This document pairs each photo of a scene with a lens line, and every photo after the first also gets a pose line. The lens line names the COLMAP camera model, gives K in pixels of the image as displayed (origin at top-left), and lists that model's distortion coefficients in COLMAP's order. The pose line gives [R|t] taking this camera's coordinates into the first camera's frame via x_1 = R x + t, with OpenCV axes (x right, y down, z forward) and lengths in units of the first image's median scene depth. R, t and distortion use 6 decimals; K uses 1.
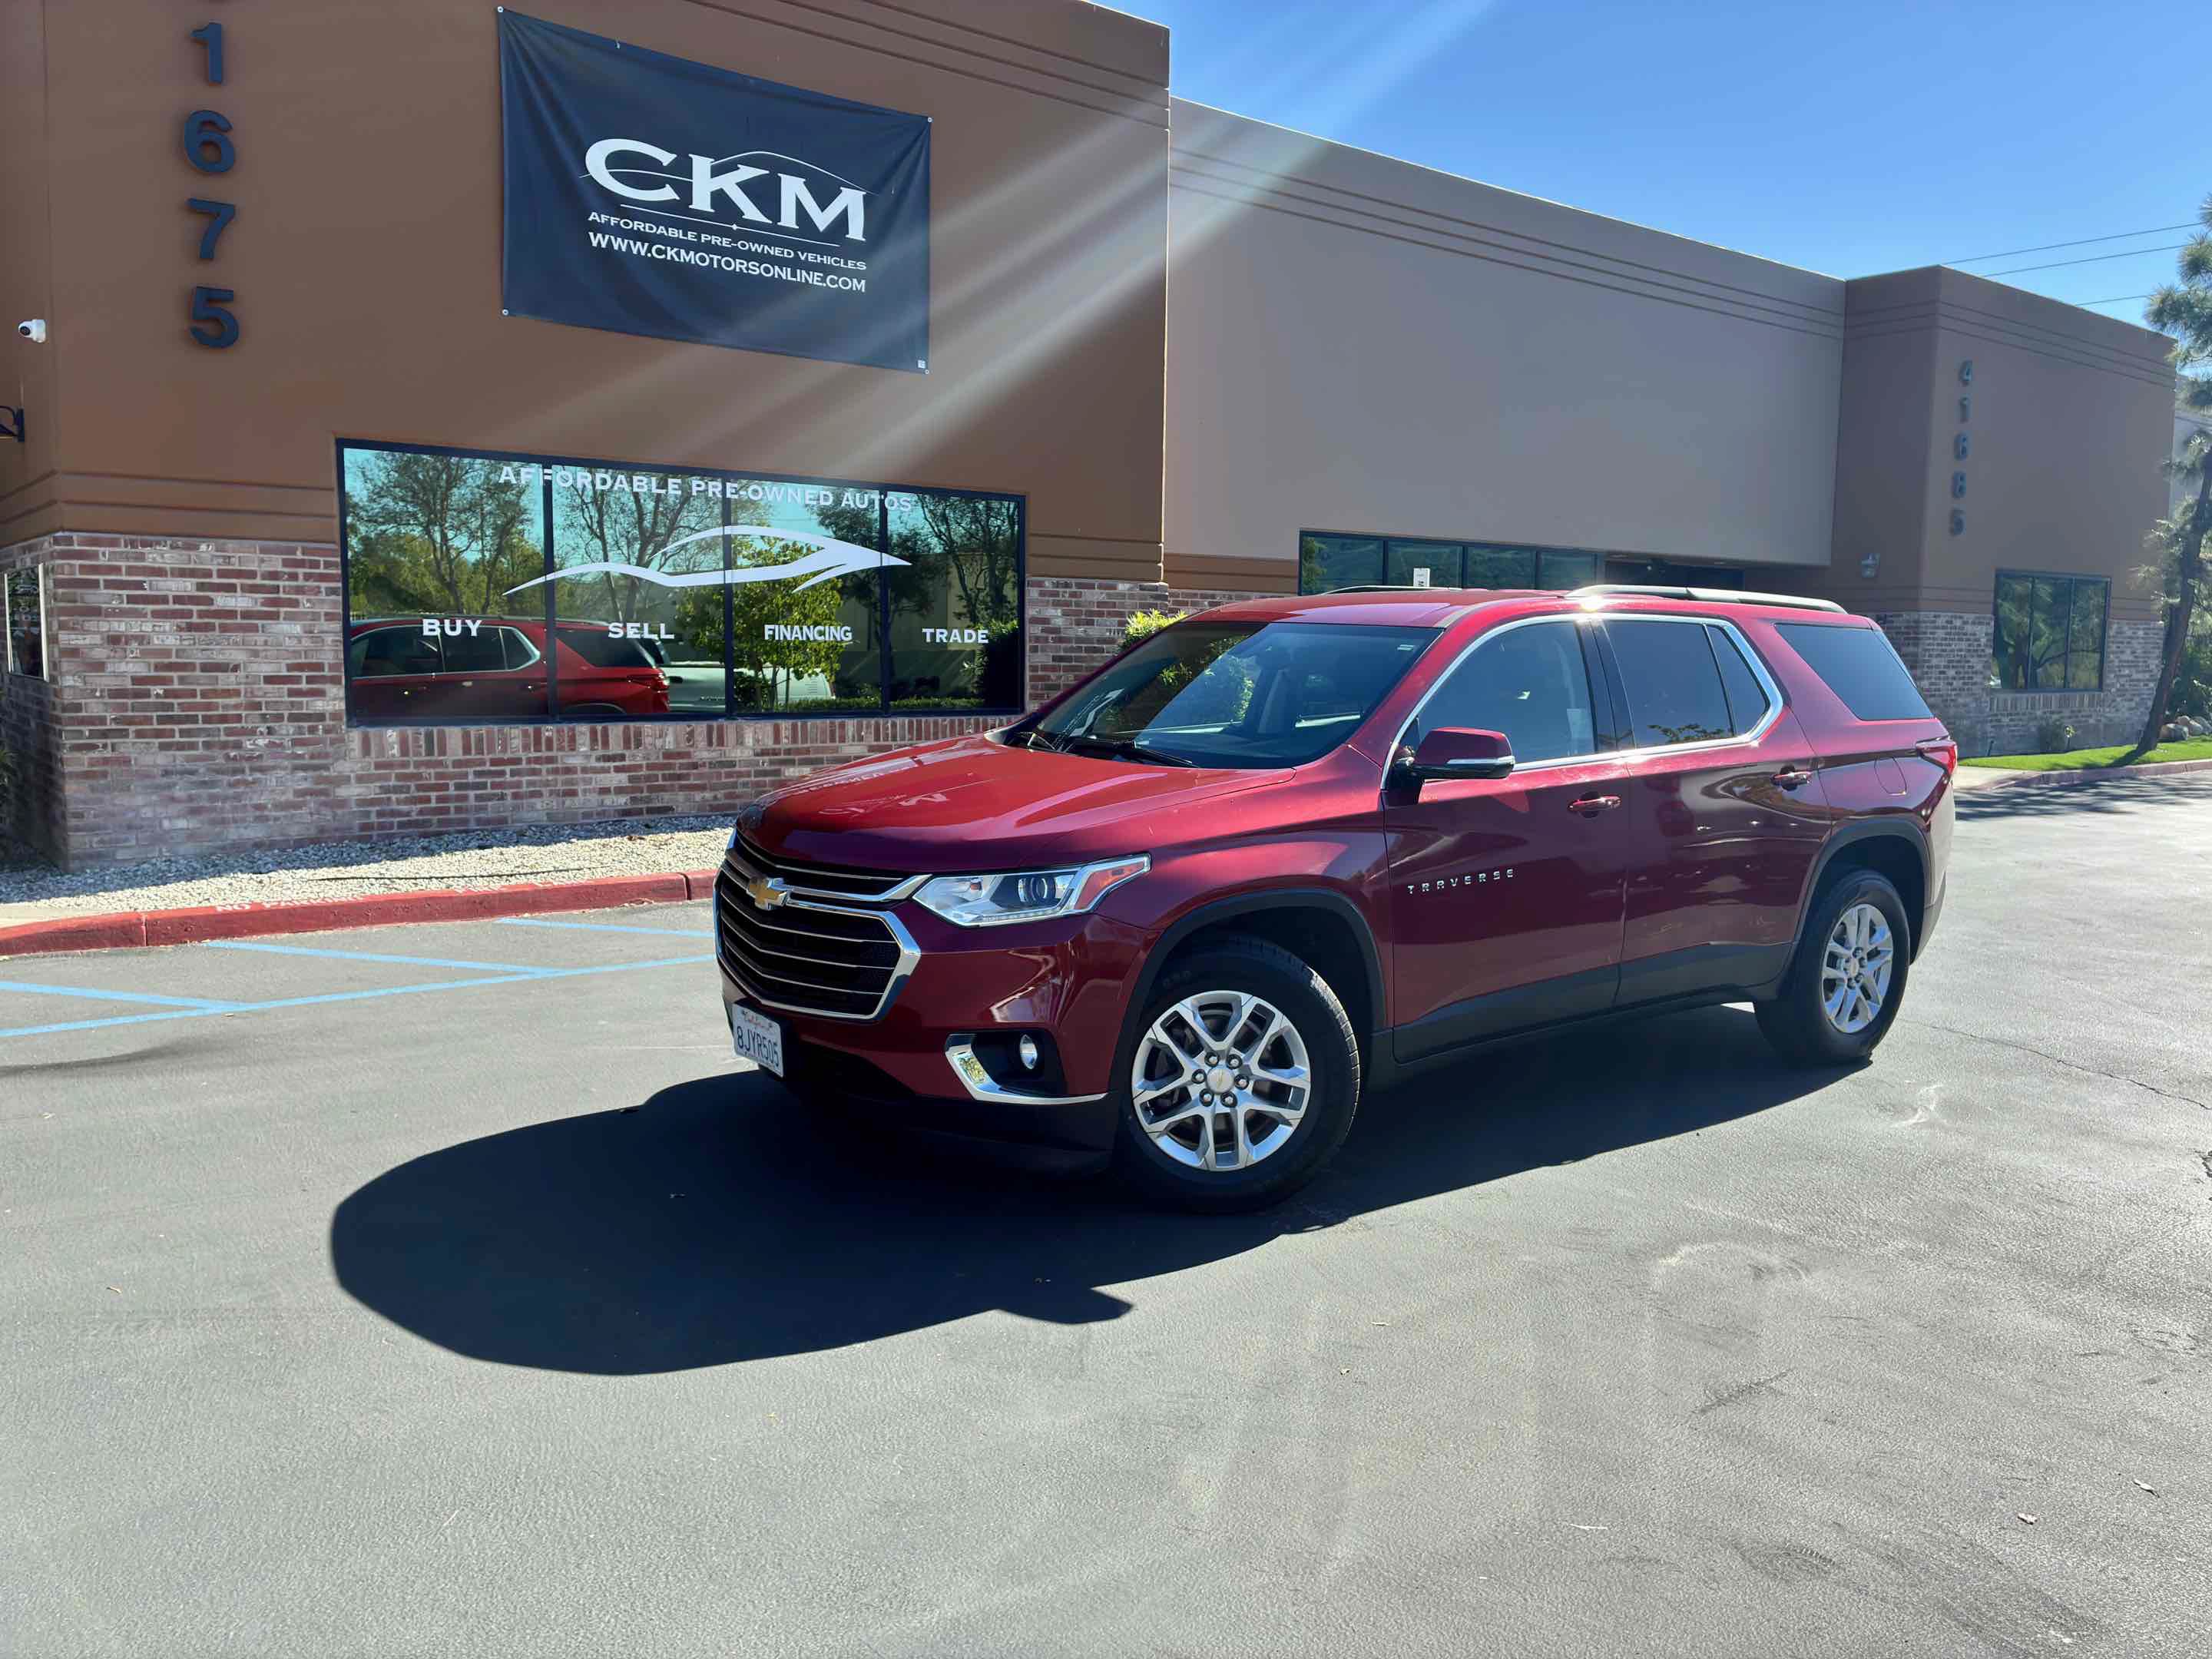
lens RADIAL K [[1696.4, 0, 1095.3], [0, 1696.4, 826.4], [0, 0, 1]] dist [0.030635, -0.013836]
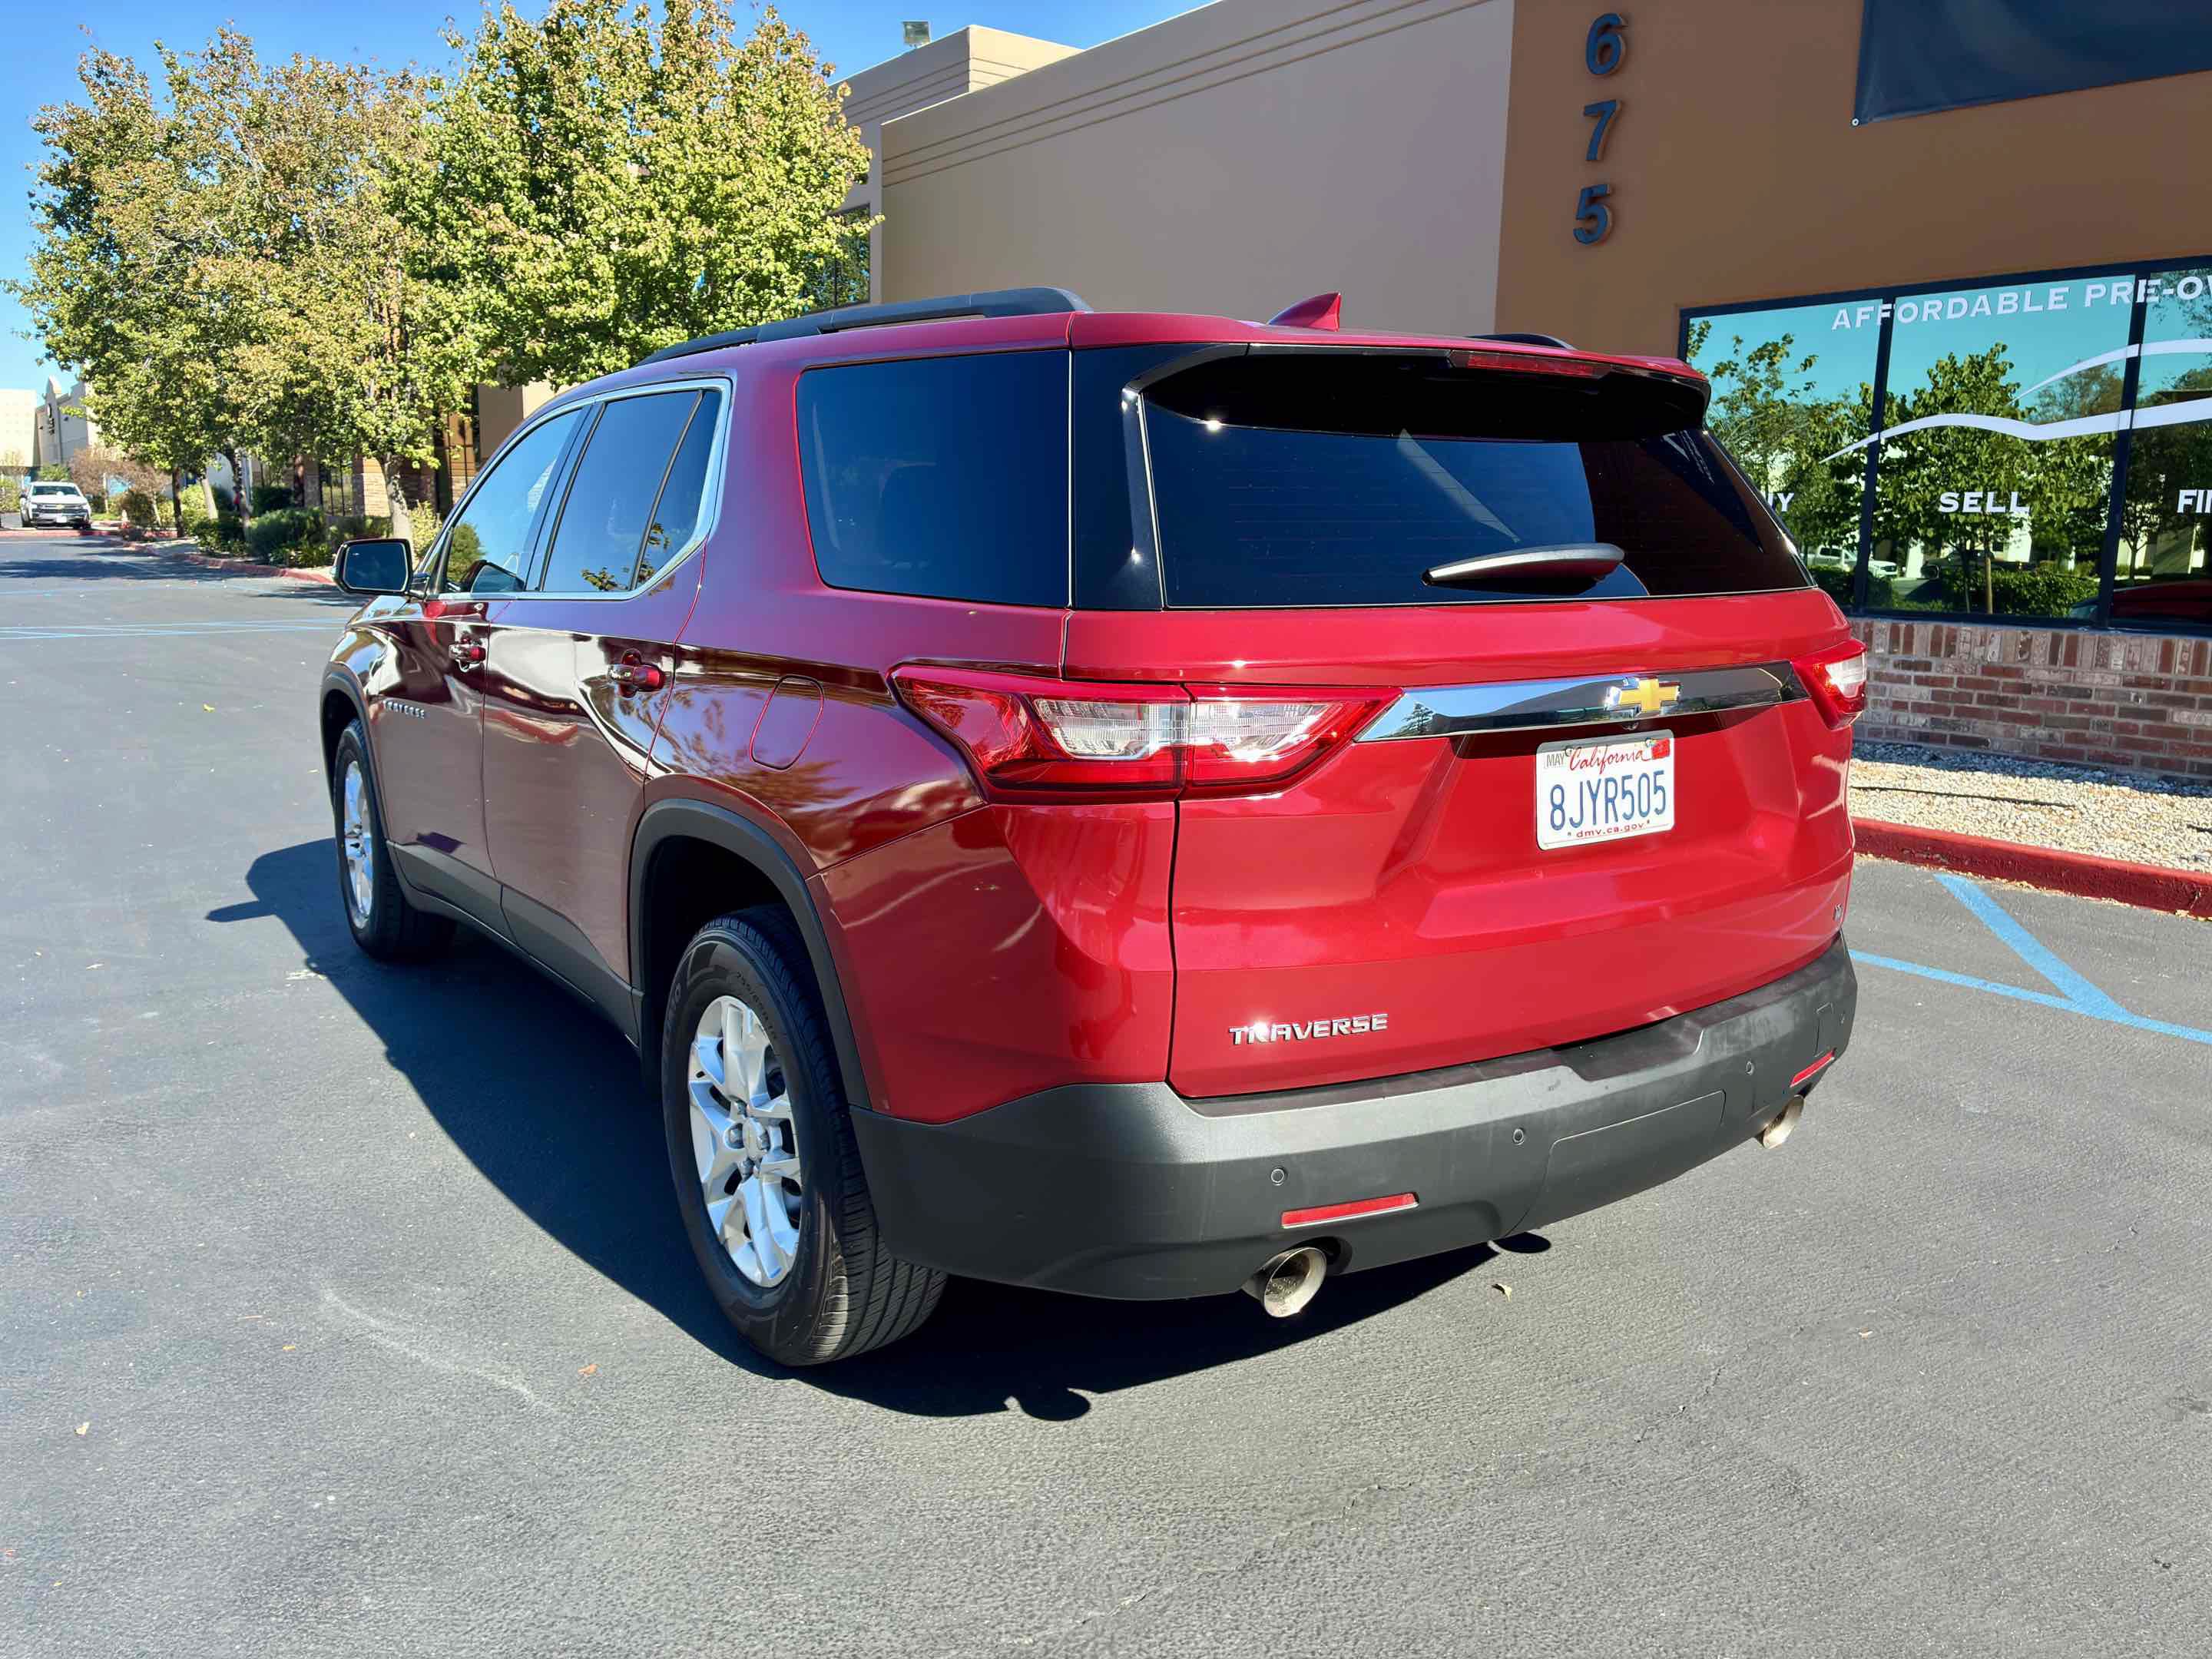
lens RADIAL K [[1696.4, 0, 1095.3], [0, 1696.4, 826.4], [0, 0, 1]] dist [0.030635, -0.013836]
pose [[-0.036853, 0.162596, -0.986004, 0.539639], [-0.127941, 0.977787, 0.166023, -0.051544], [0.991097, 0.132269, -0.015232, 0.662164]]
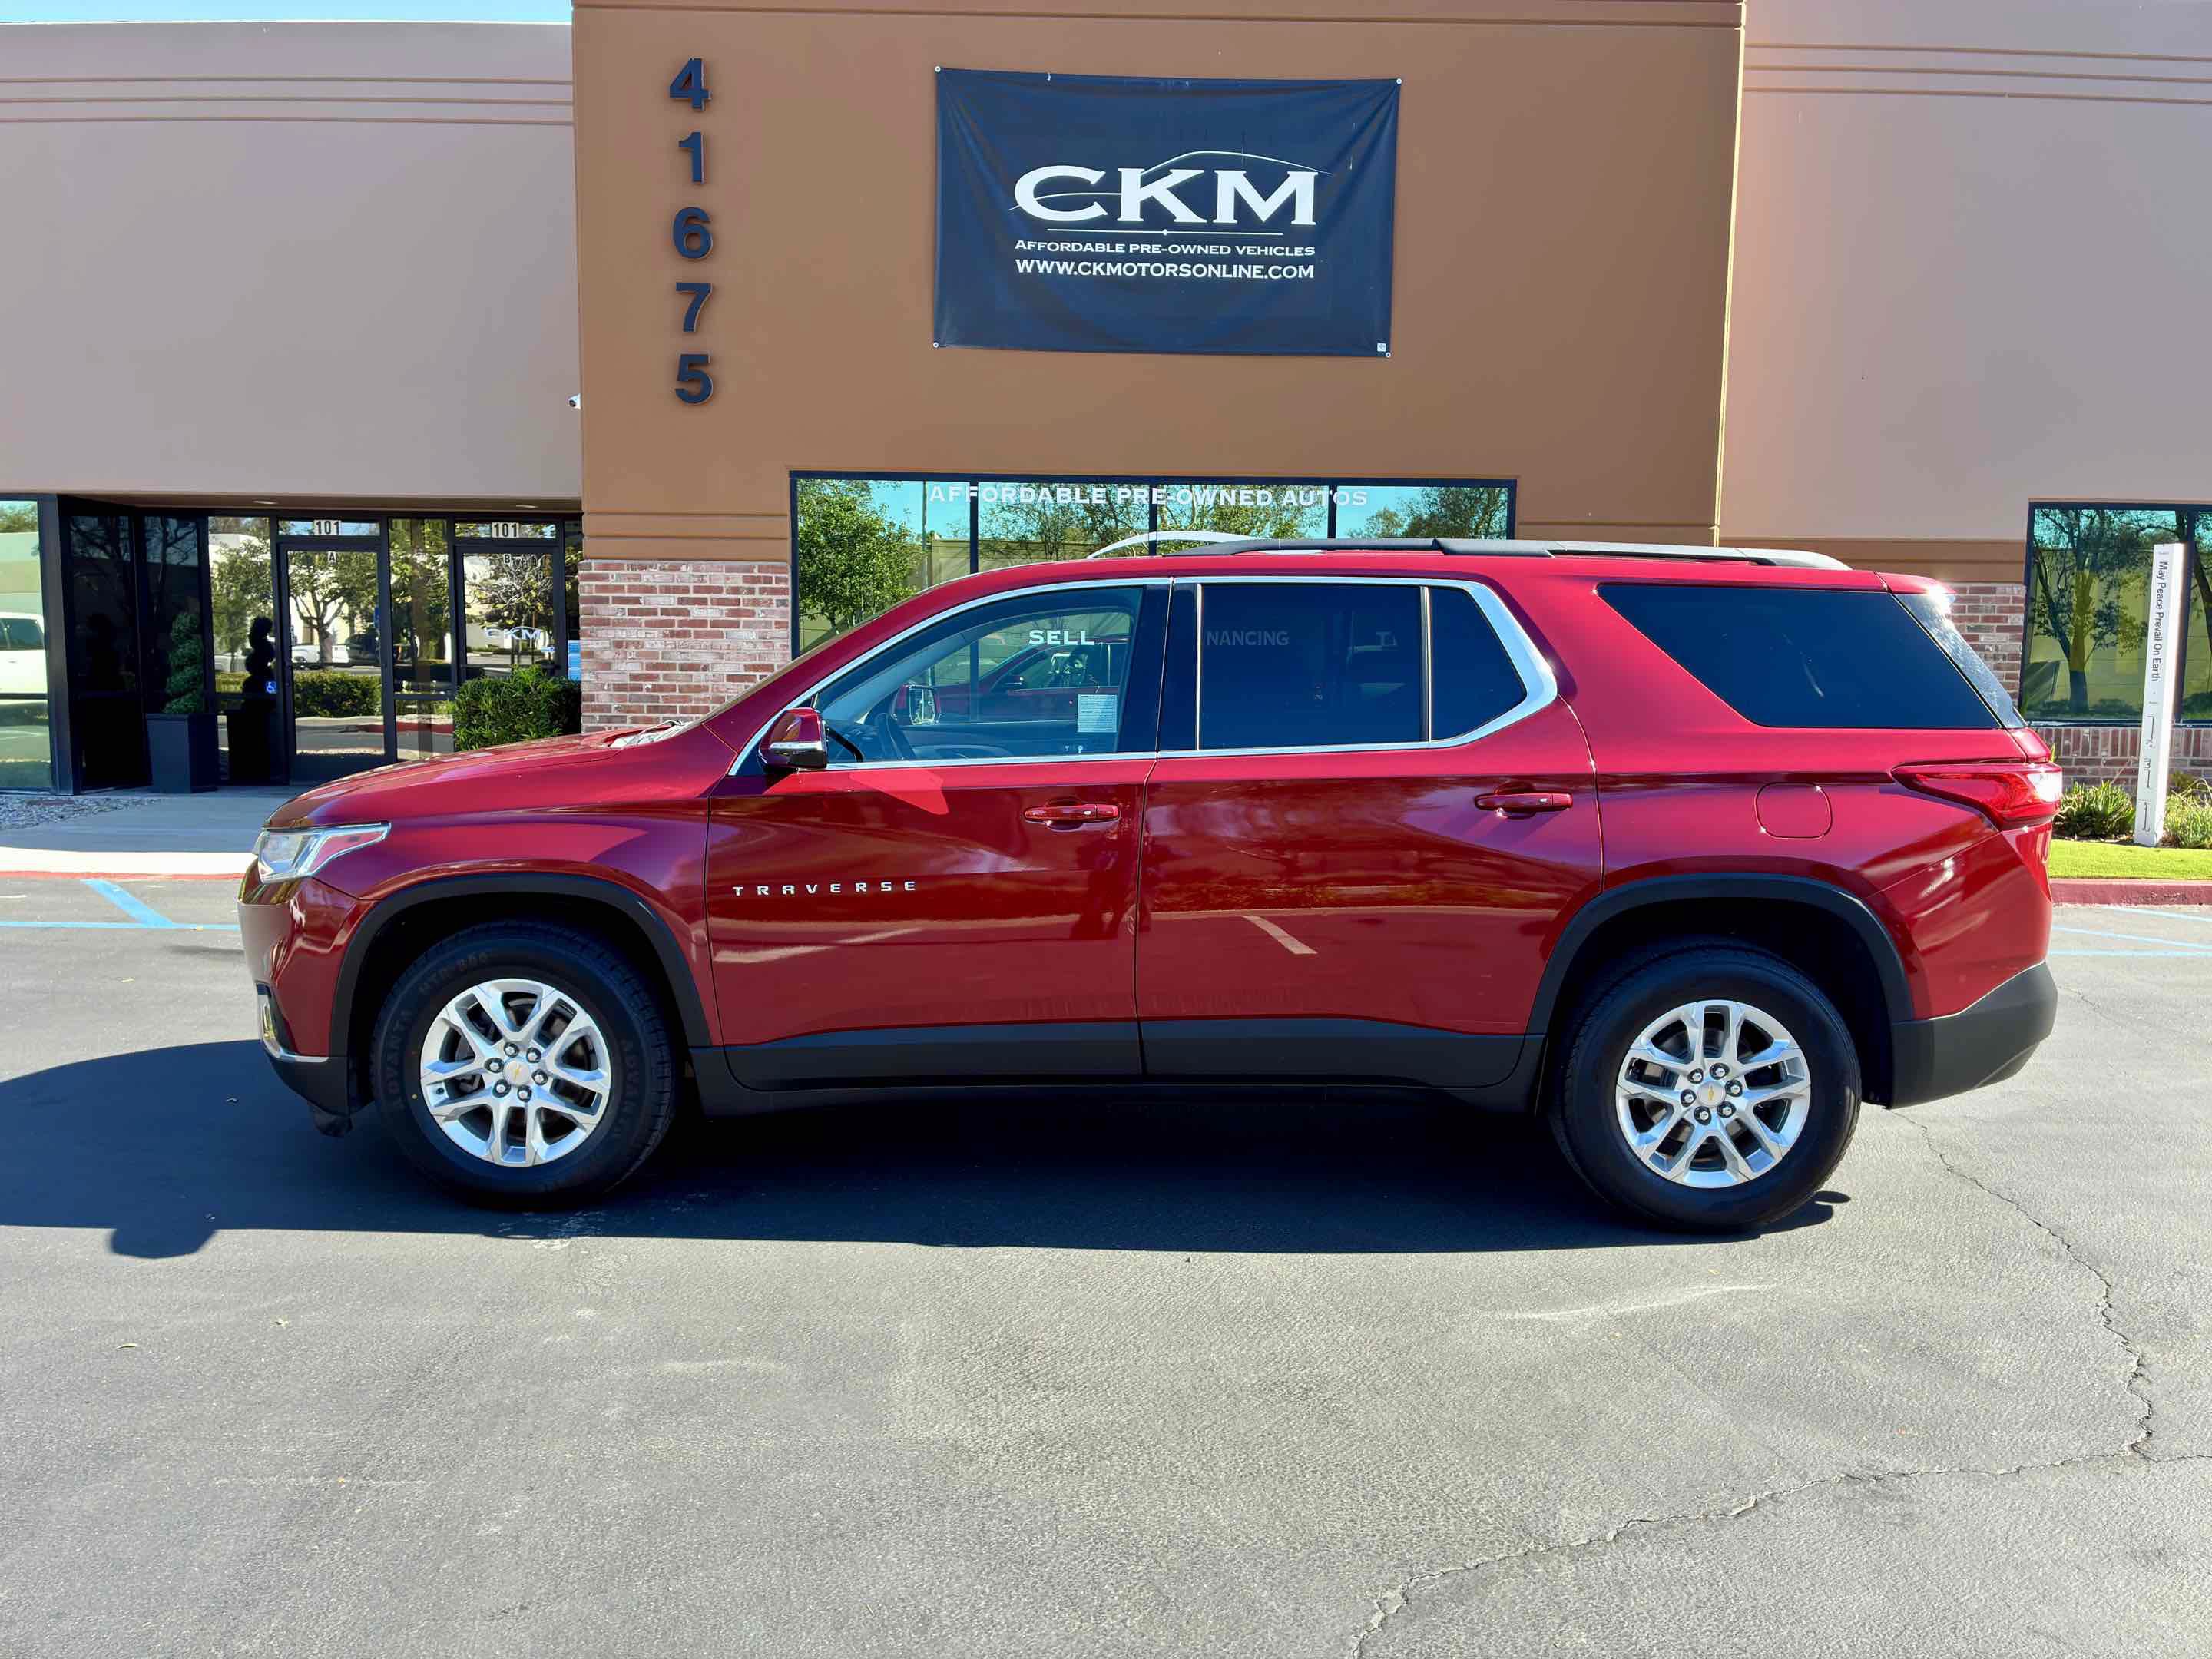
lens RADIAL K [[1716.4, 0, 1096.5], [0, 1716.4, 829.8], [0, 0, 1]] dist [0.080868, -0.144326]
pose [[0.791263, 0.059069, -0.608616, 0.414860], [-0.065943, 0.997762, 0.011104, -0.009381], [0.607910, 0.031348, 0.793387, 0.185198]]
